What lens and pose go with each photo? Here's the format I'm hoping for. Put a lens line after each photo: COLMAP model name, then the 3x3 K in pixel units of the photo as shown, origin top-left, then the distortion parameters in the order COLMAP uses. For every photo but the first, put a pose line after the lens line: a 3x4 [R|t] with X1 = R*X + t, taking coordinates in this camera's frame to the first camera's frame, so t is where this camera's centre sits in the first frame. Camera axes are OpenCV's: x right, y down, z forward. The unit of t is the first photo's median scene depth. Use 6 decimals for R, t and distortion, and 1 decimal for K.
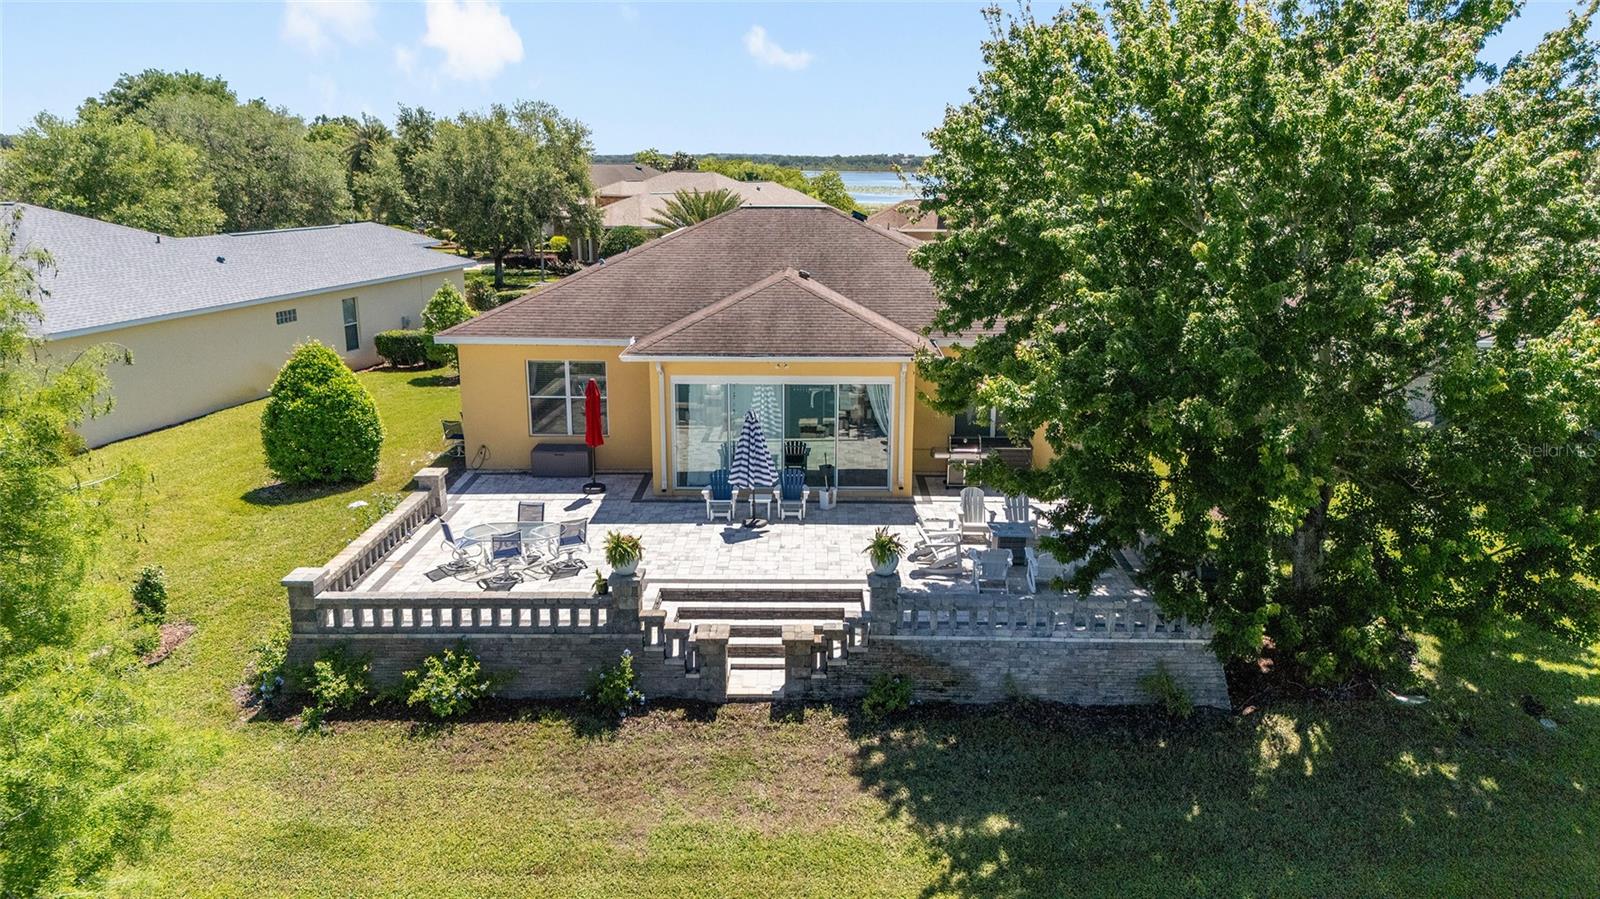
lens RADIAL K [[1133.2, 0, 800.0], [0, 1133.2, 449.5], [0, 0, 1]] dist [0.001245, 0.000541]
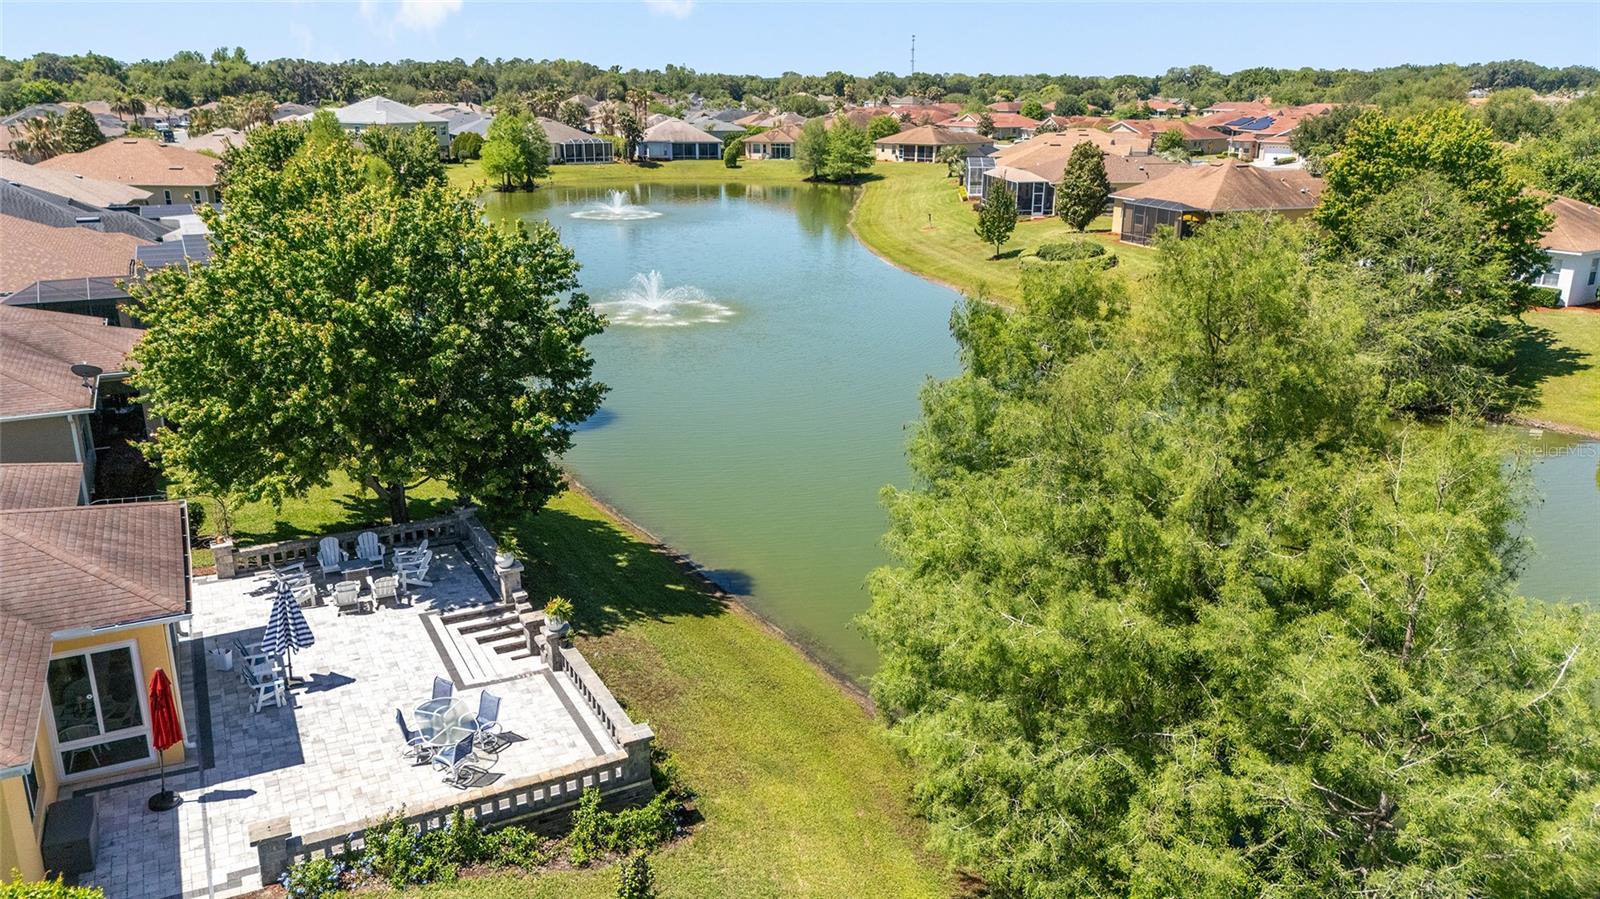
lens RADIAL K [[1133.2, 0, 800.0], [0, 1133.2, 449.5], [0, 0, 1]] dist [0.001245, 0.000541]
pose [[-0.481903, -0.254275, 0.838519, -1.040474], [0.206314, 0.897135, 0.390620, -0.420419], [-0.851589, 0.361239, -0.379871, 0.876215]]
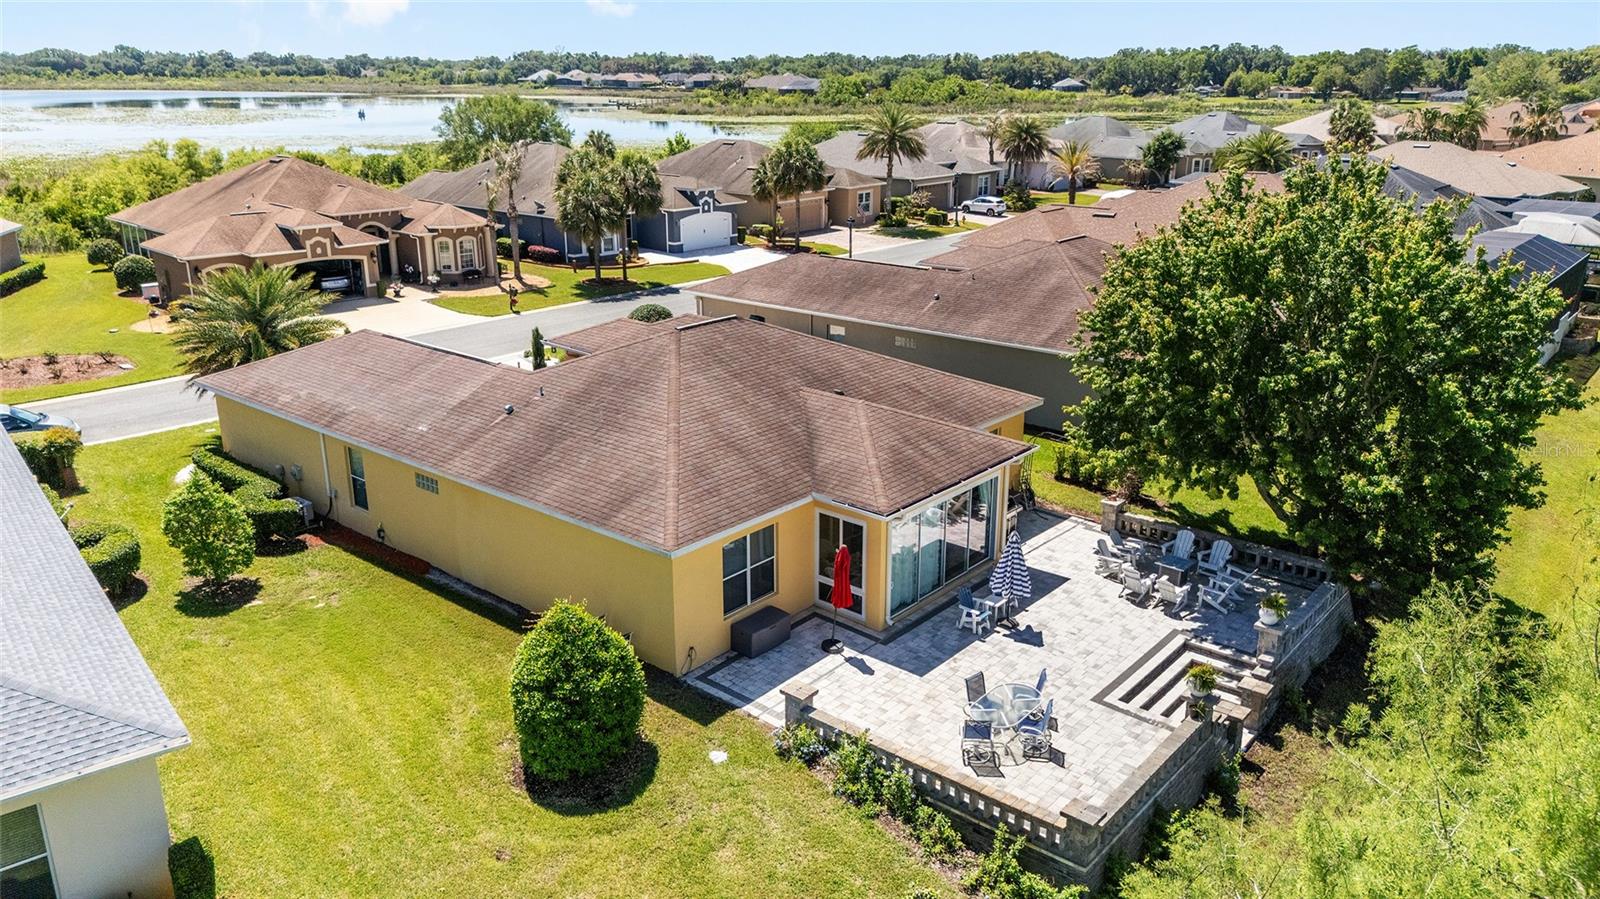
lens RADIAL K [[1133.2, 0, 800.0], [0, 1133.2, 449.5], [0, 0, 1]] dist [0.001245, 0.000541]
pose [[0.647618, -0.231580, 0.725921, -0.938688], [0.184756, 0.971991, 0.145253, -0.302659], [-0.739227, 0.040050, 0.672265, 0.348542]]
